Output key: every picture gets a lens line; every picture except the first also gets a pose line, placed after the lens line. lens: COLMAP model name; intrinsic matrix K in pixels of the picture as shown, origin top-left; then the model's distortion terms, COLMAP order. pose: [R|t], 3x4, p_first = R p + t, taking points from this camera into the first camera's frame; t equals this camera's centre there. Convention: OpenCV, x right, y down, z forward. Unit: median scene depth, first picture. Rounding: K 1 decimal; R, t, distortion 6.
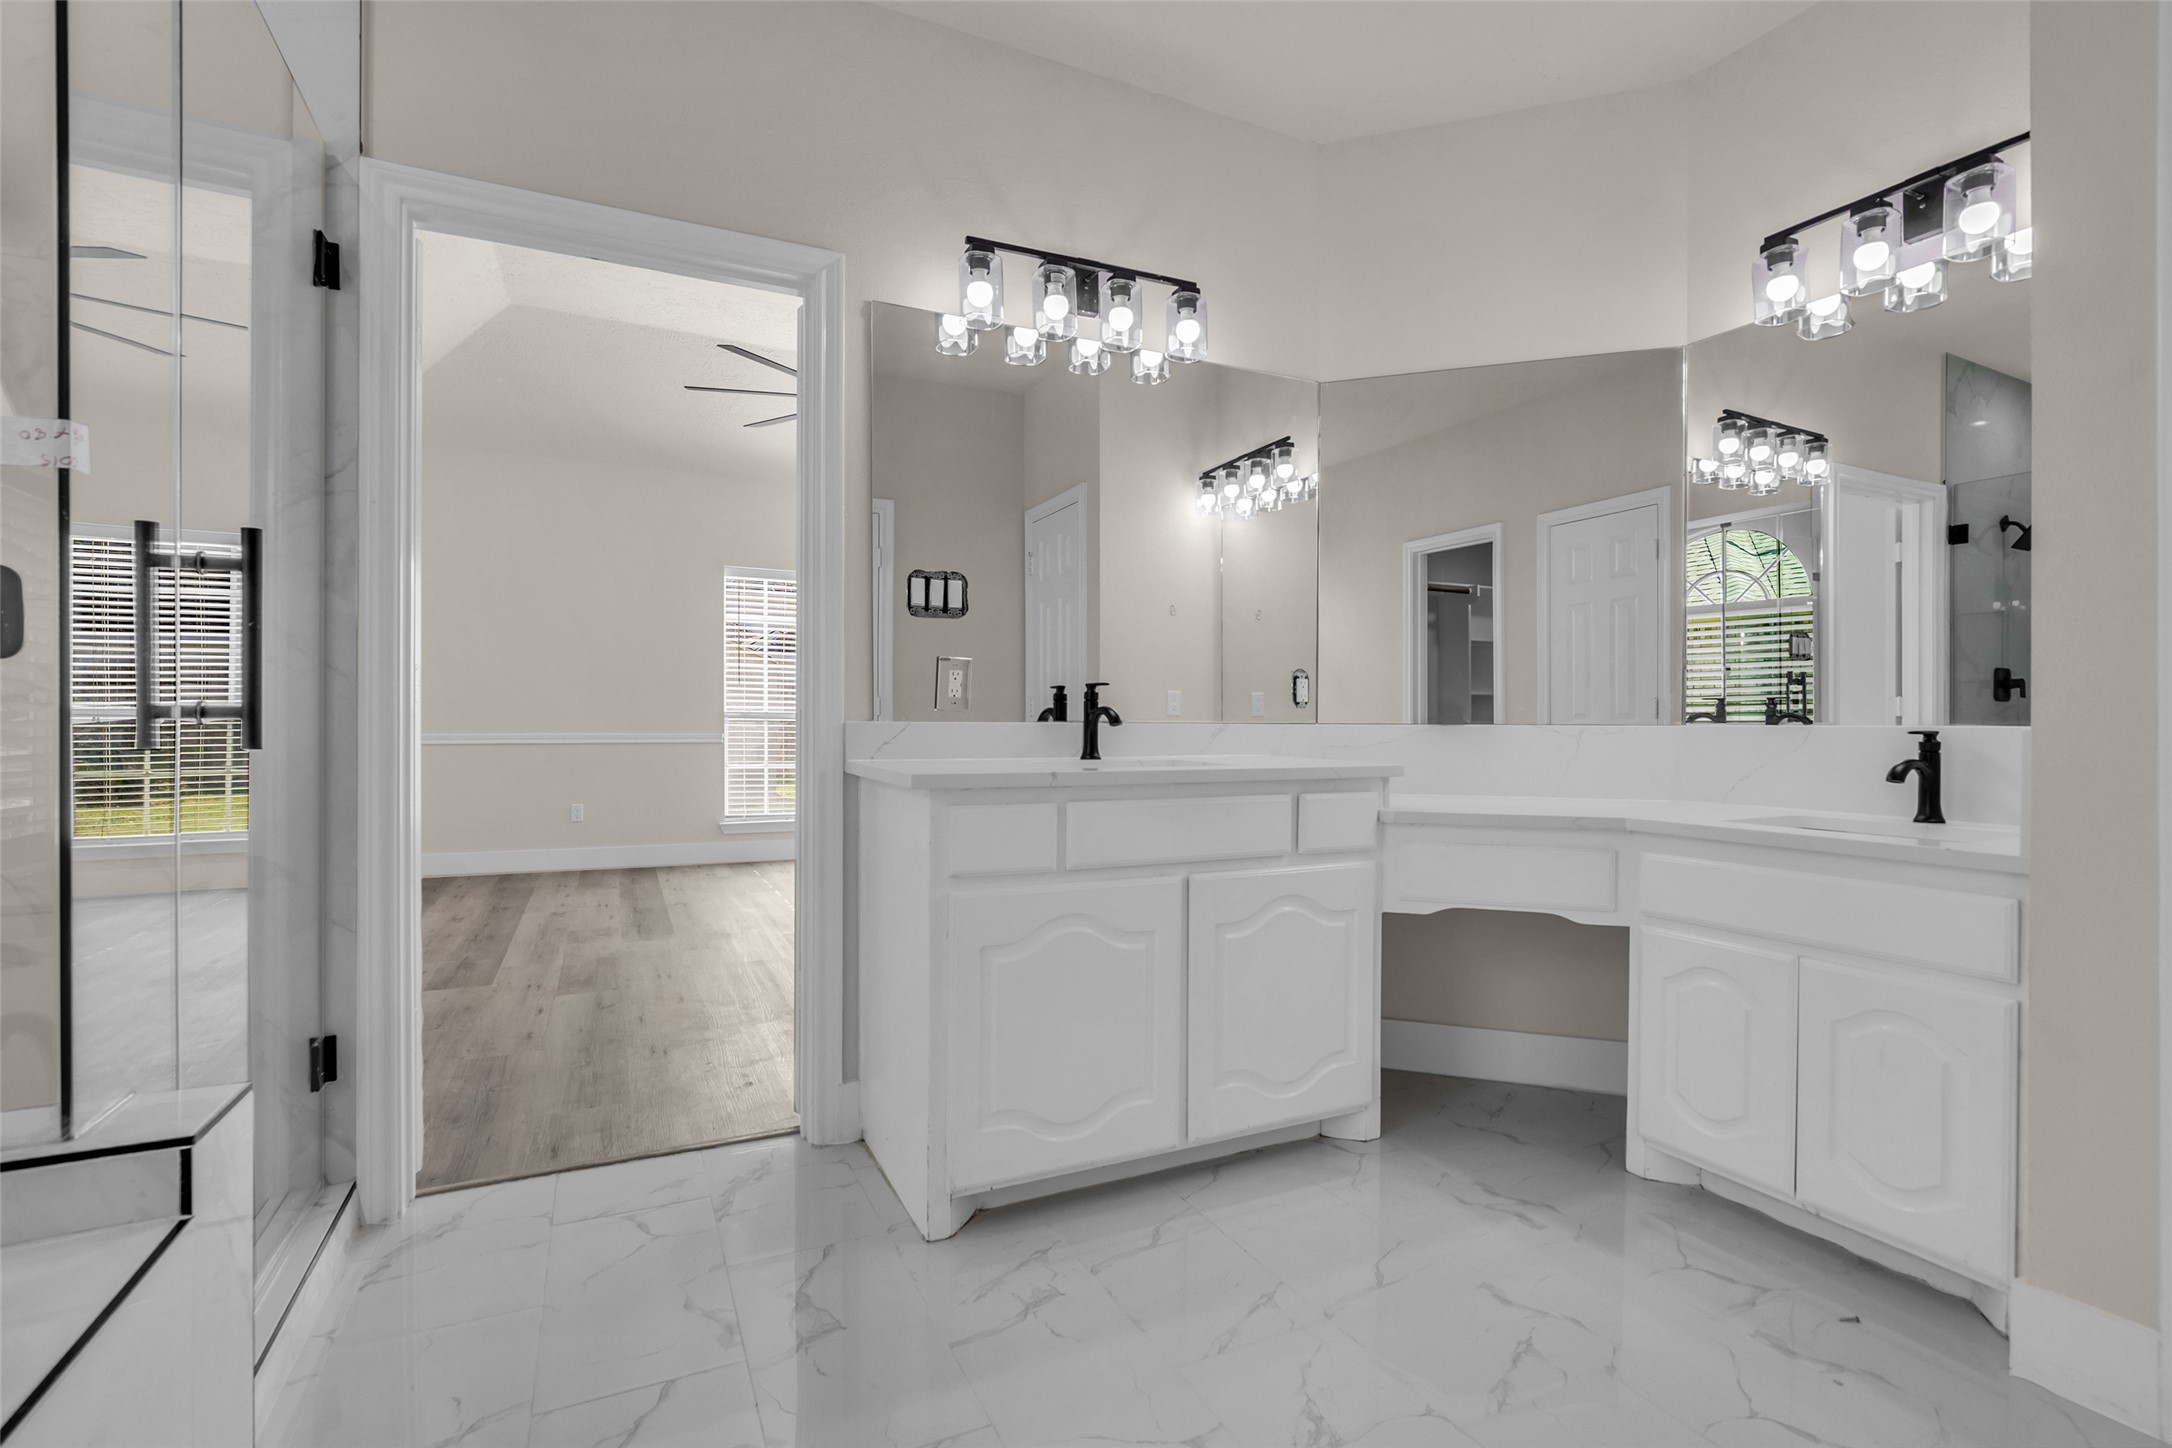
lens RADIAL K [[996.9, 0, 1086.8], [0, 996.9, 727.1], [0, 0, 1]] dist [-0.015754, 0.004944]
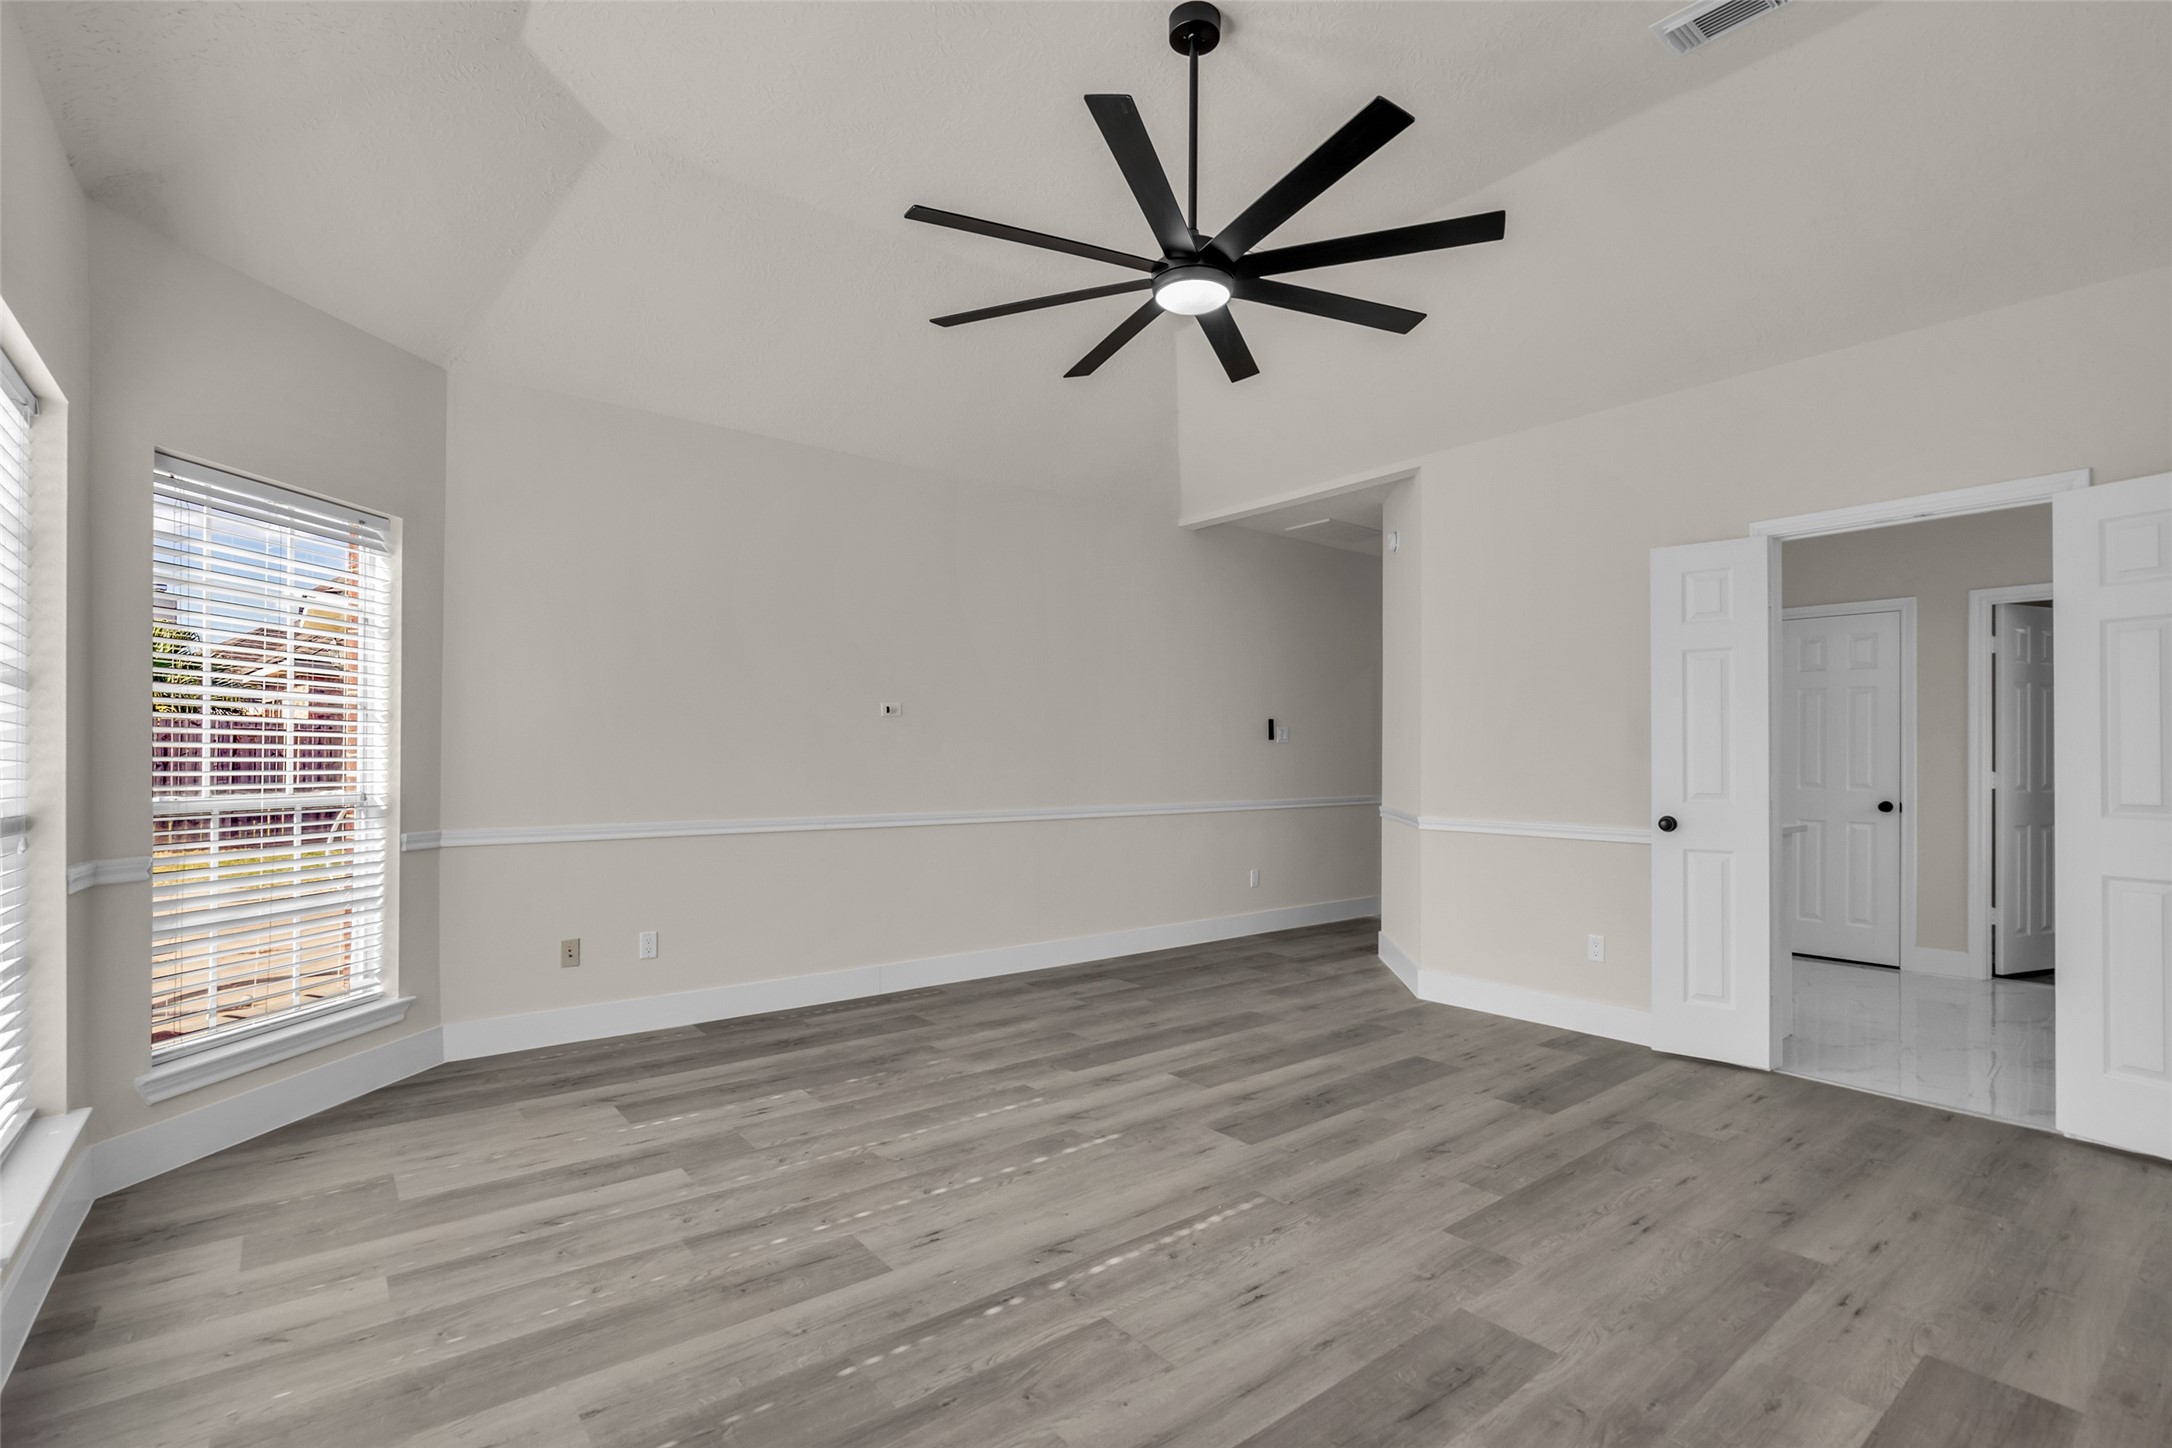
lens RADIAL K [[996.9, 0, 1086.8], [0, 996.9, 727.1], [0, 0, 1]] dist [-0.015754, 0.004944]
pose [[-0.220809, 0.026352, 0.974961, -1.959855], [0.003575, 0.999650, -0.026209, -0.121570], [-0.975310, -0.002302, -0.220826, 2.975404]]
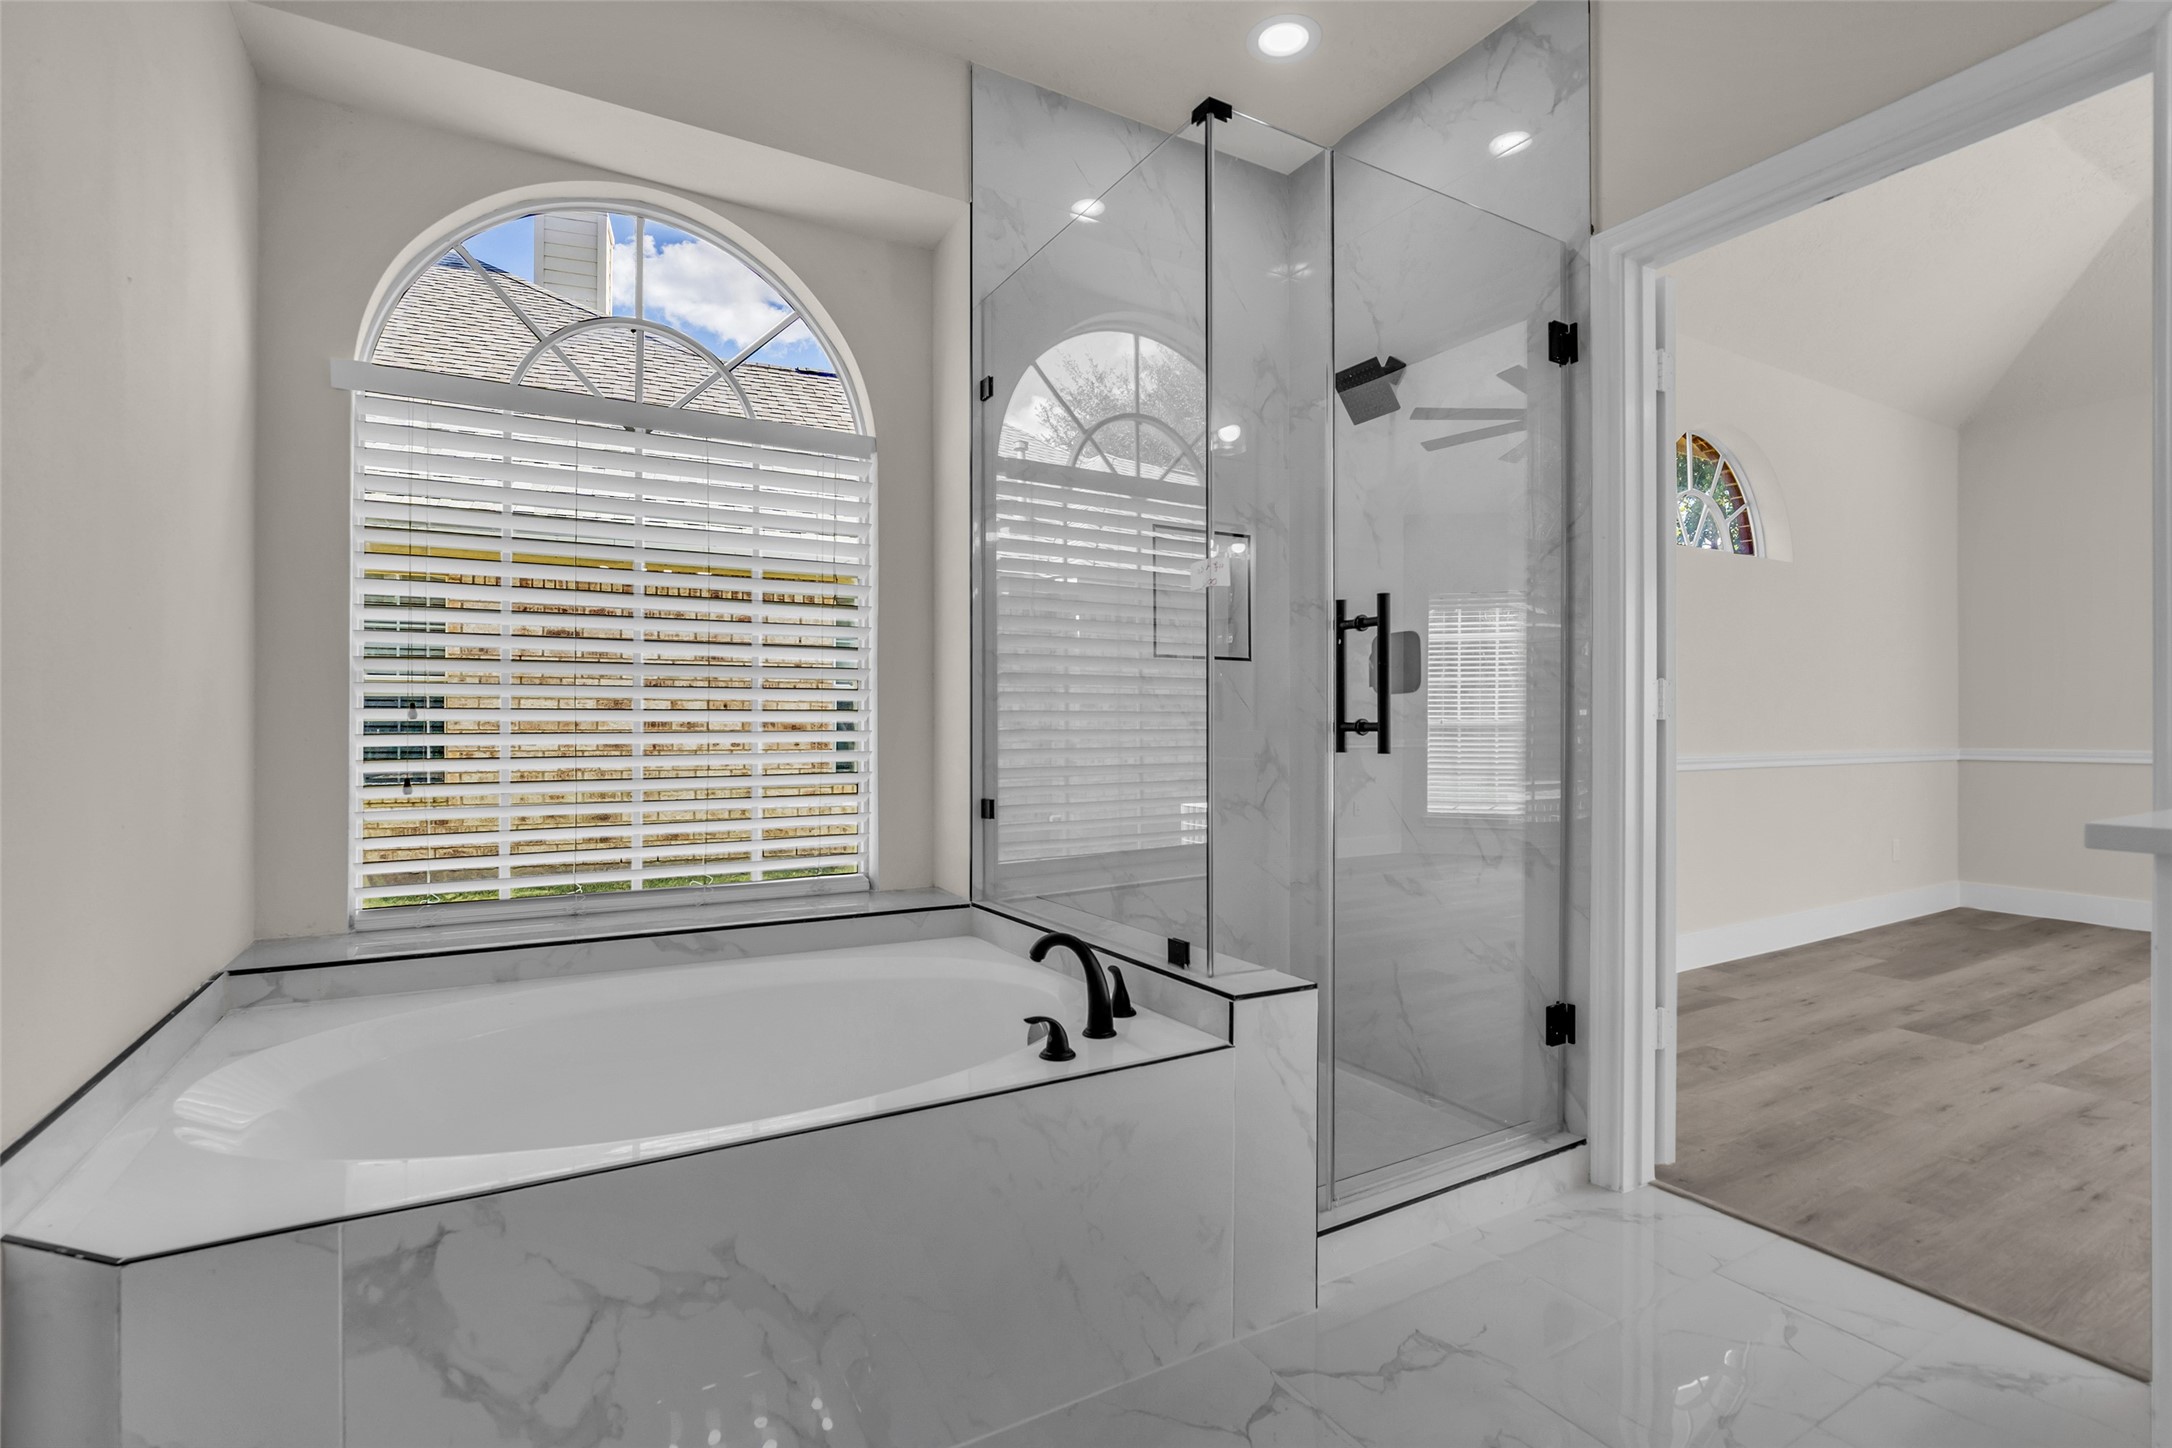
lens RADIAL K [[996.9, 0, 1086.8], [0, 996.9, 727.1], [0, 0, 1]] dist [-0.015754, 0.004944]
pose [[0.077442, -0.004047, -0.996989, 0.349021], [-0.007862, 0.999958, -0.004670, -0.003276], [0.996966, 0.008200, 0.077407, 0.331990]]
